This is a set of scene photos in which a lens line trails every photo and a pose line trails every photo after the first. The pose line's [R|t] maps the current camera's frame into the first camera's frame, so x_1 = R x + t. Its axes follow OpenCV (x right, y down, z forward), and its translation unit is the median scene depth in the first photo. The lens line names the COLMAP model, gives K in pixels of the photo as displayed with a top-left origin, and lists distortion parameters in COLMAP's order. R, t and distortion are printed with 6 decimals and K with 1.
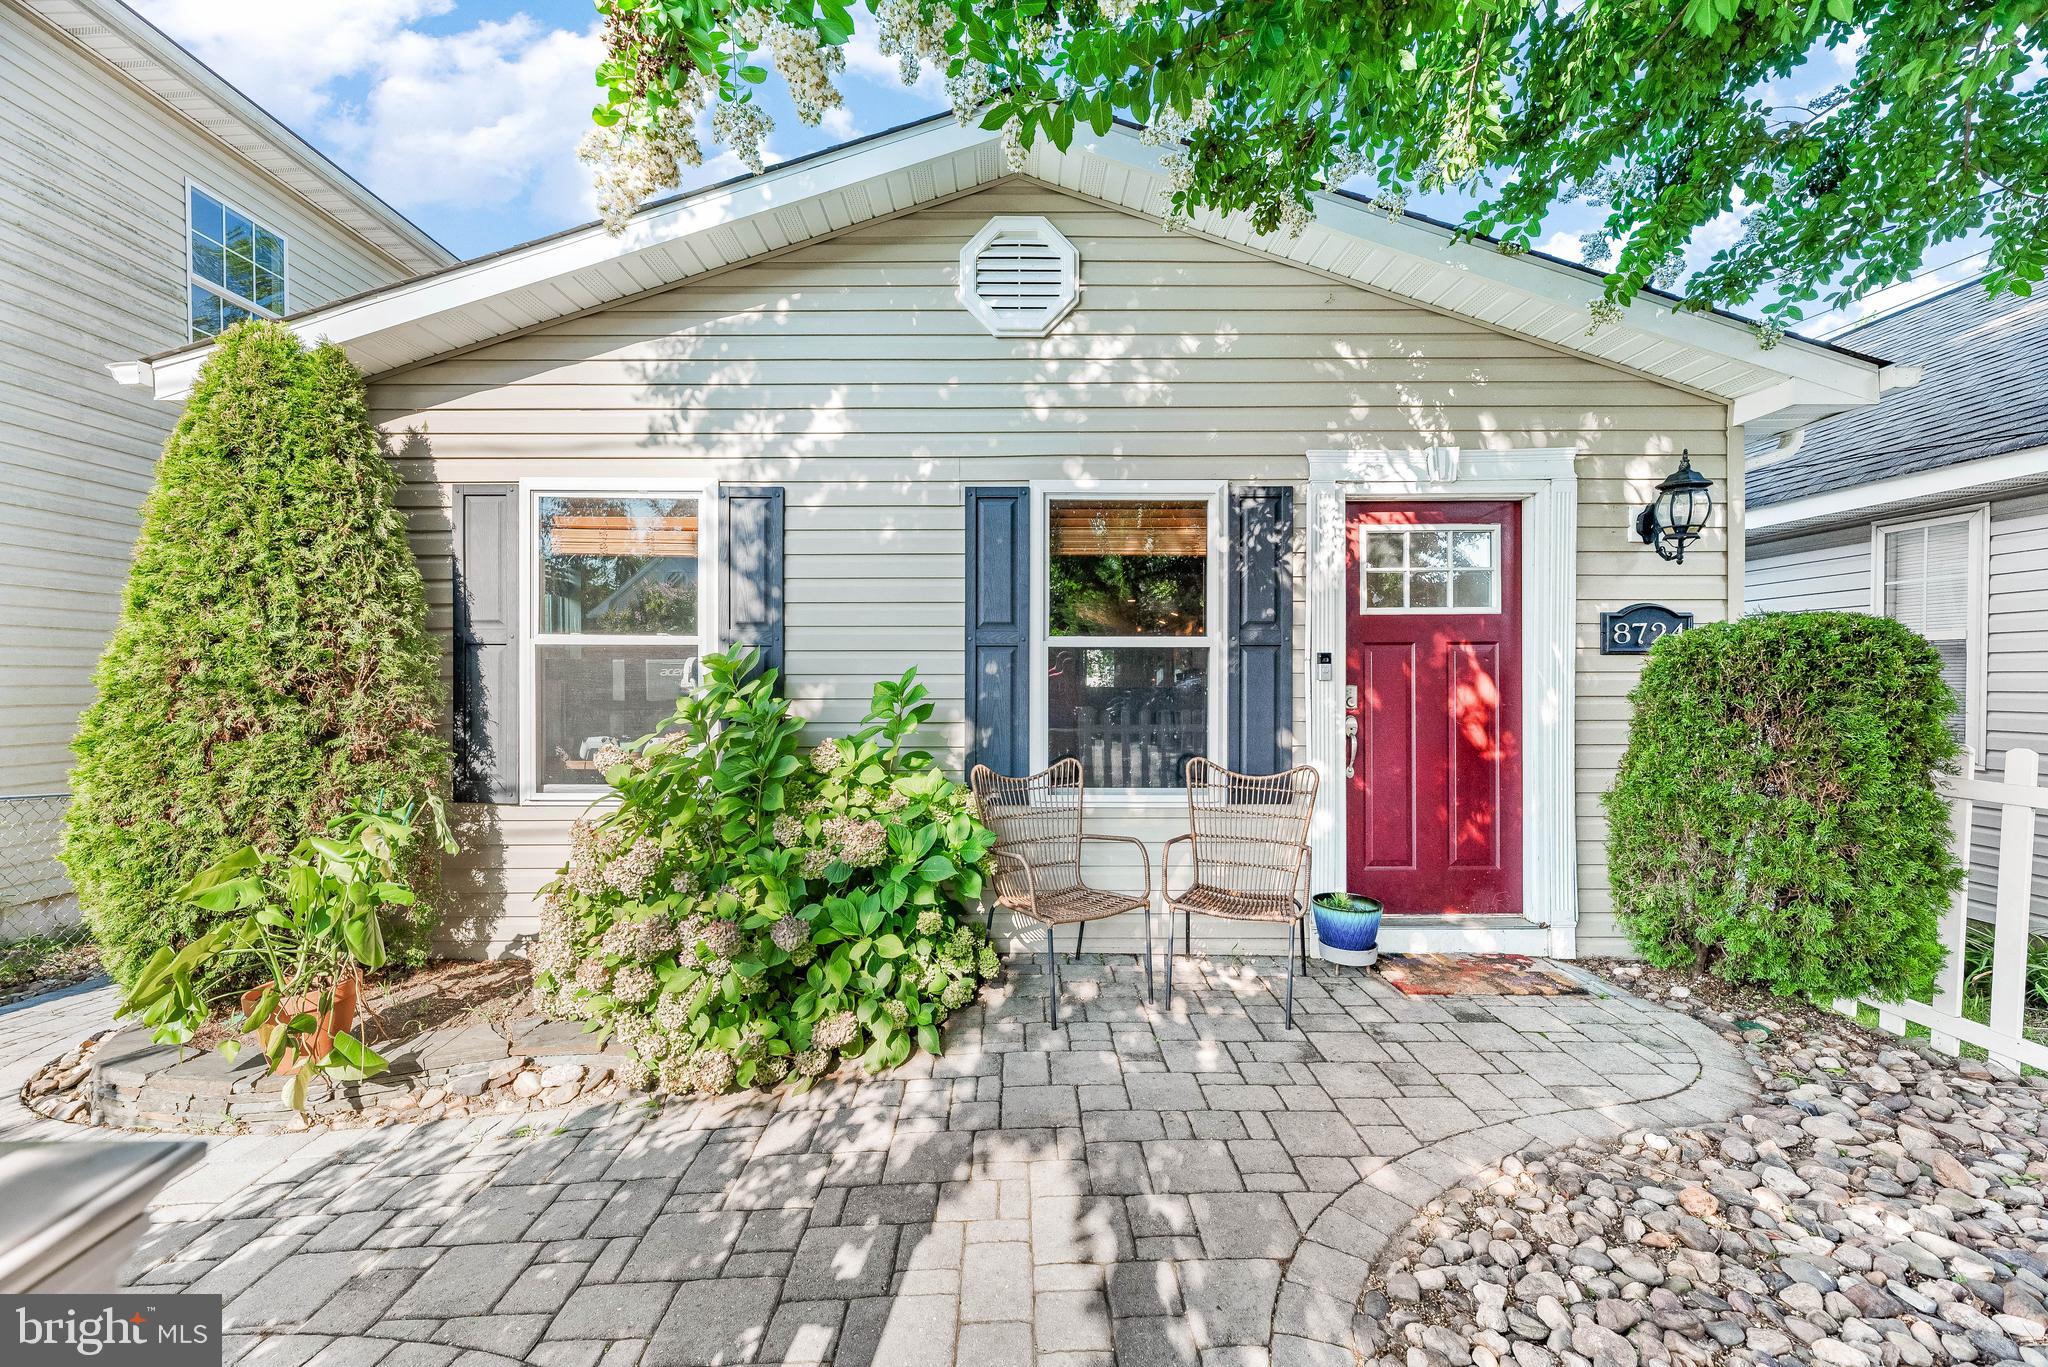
lens RADIAL K [[867.2, 0, 1016.3], [0, 867.2, 705.4], [0, 0, 1]] dist [-0.000131, -0.000657]
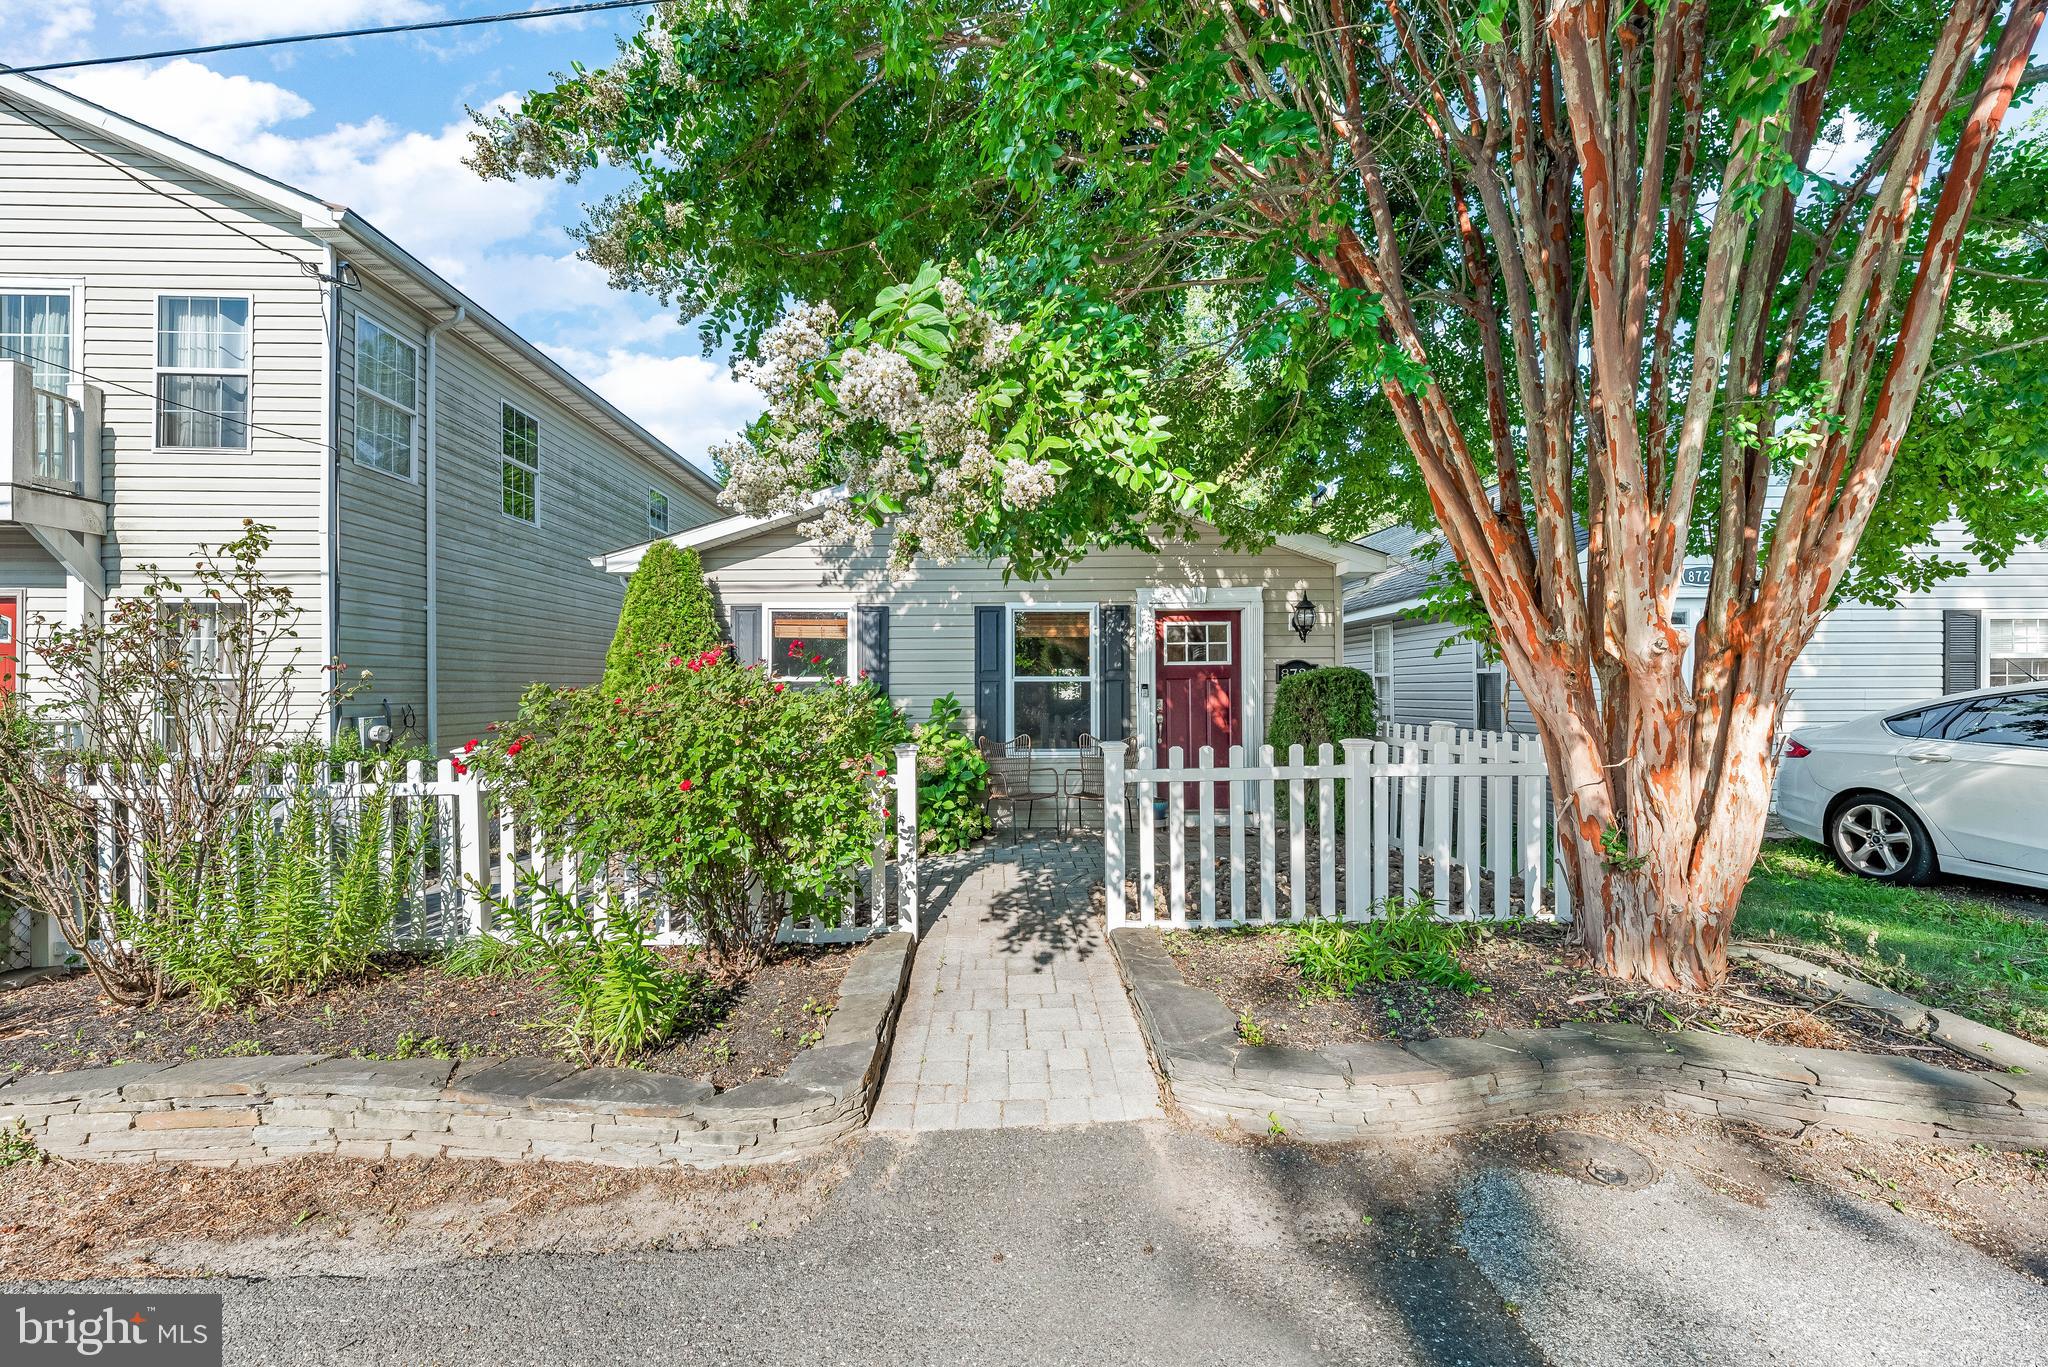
lens RADIAL K [[867.2, 0, 1016.3], [0, 867.2, 705.4], [0, 0, 1]] dist [-0.000131, -0.000657]
pose [[0.999839, -0.004260, 0.017439, 0.005251], [0.004376, 0.999969, -0.006609, 0.005411], [-0.017411, 0.006684, 0.999826, -1.109035]]
